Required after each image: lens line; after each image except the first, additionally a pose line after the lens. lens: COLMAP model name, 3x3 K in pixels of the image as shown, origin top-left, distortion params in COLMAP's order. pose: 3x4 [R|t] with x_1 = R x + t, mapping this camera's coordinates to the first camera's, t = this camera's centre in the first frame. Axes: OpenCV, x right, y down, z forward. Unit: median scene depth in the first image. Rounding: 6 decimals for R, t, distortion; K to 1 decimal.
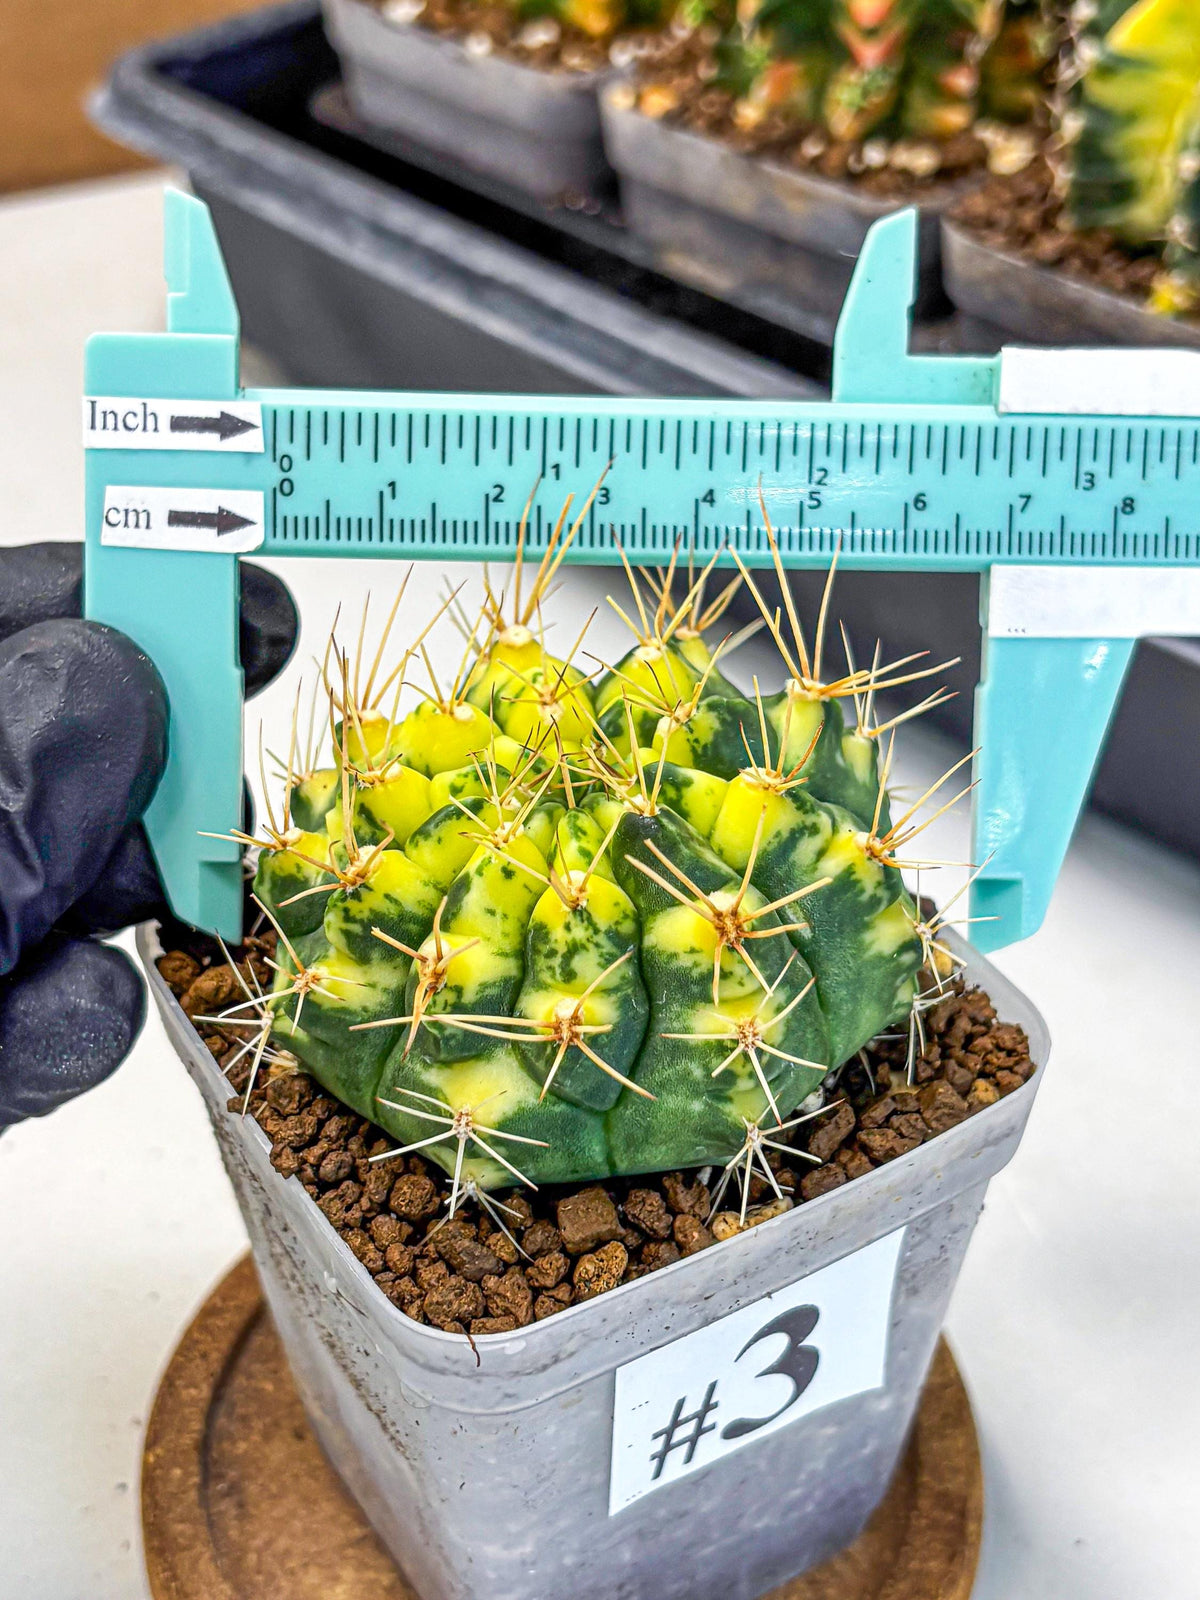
lens RADIAL K [[2368.7, 0, 600.6], [0, 2368.7, 864.7], [0, 0, 1]] dist [0.118326, -0.014189]
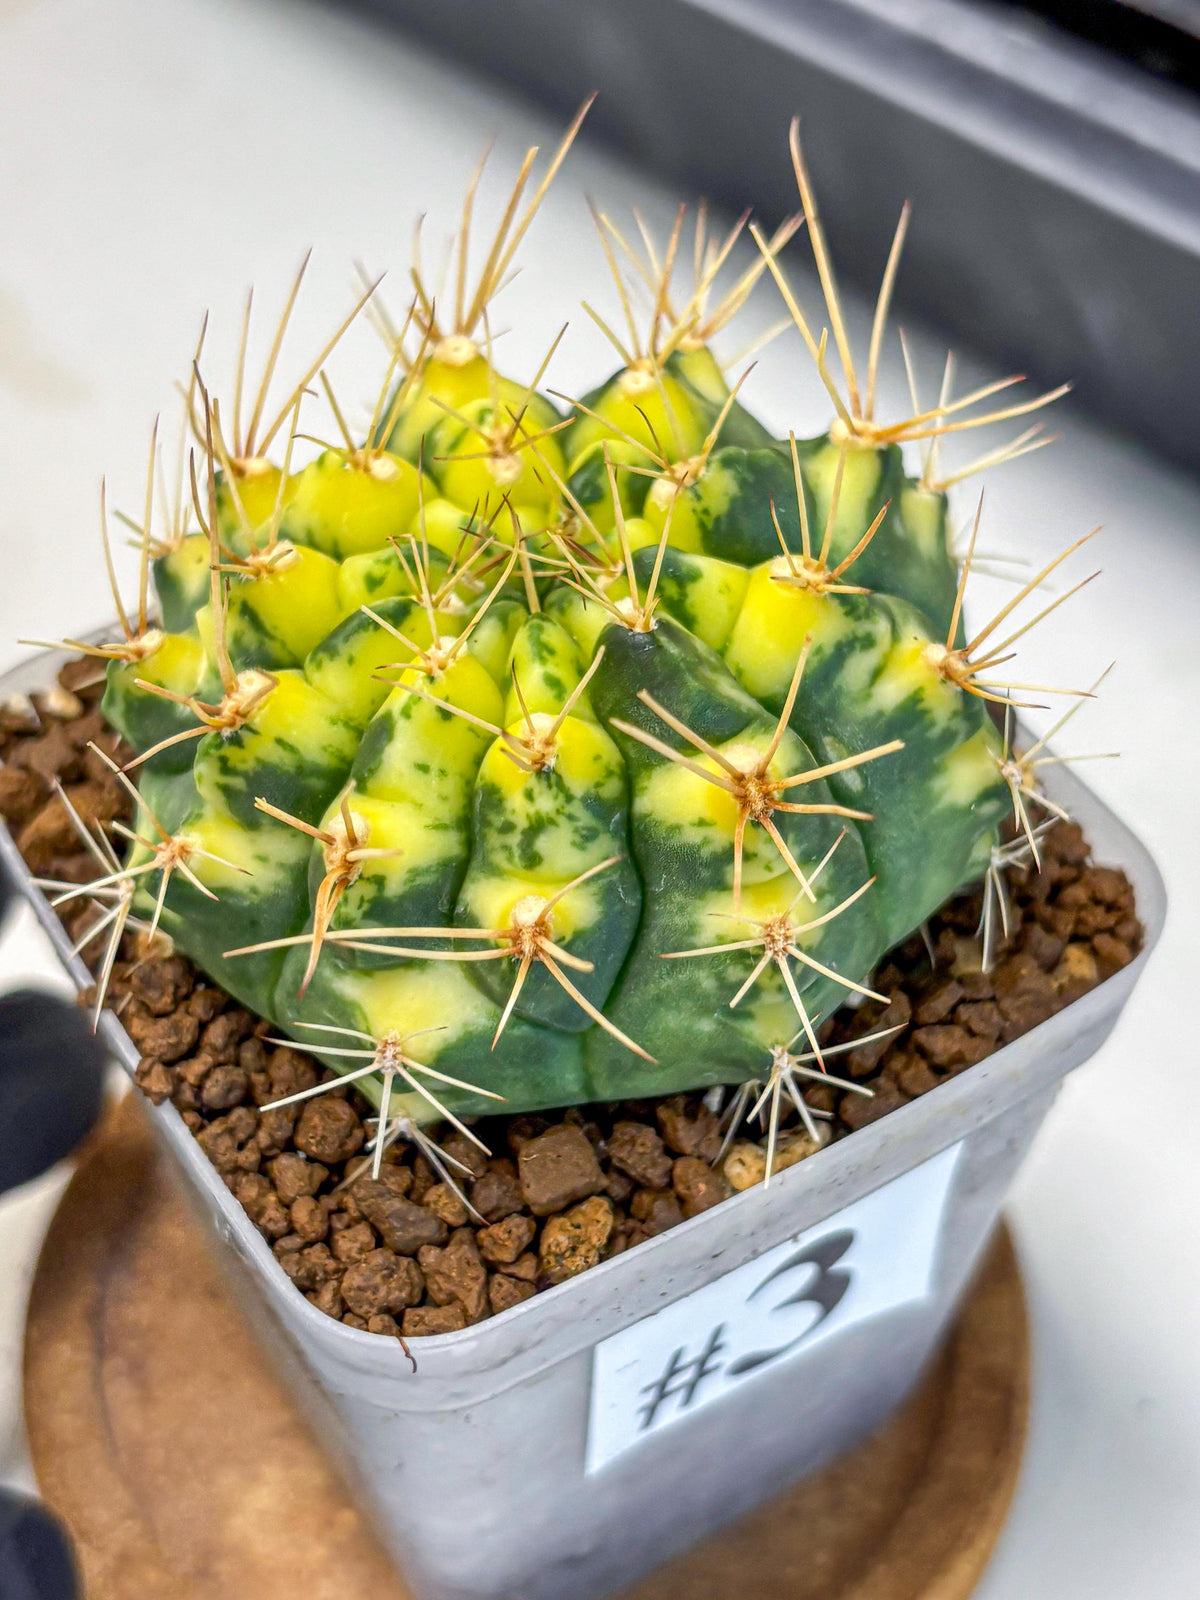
lens RADIAL K [[2368.7, 0, 600.6], [0, 2368.7, 864.7], [0, 0, 1]] dist [0.118326, -0.014189]
pose [[0.999897, -0.004444, 0.013652, -0.002046], [0.001983, 0.984518, 0.175272, -0.074936], [-0.014219, -0.175227, 0.984425, 0.273812]]
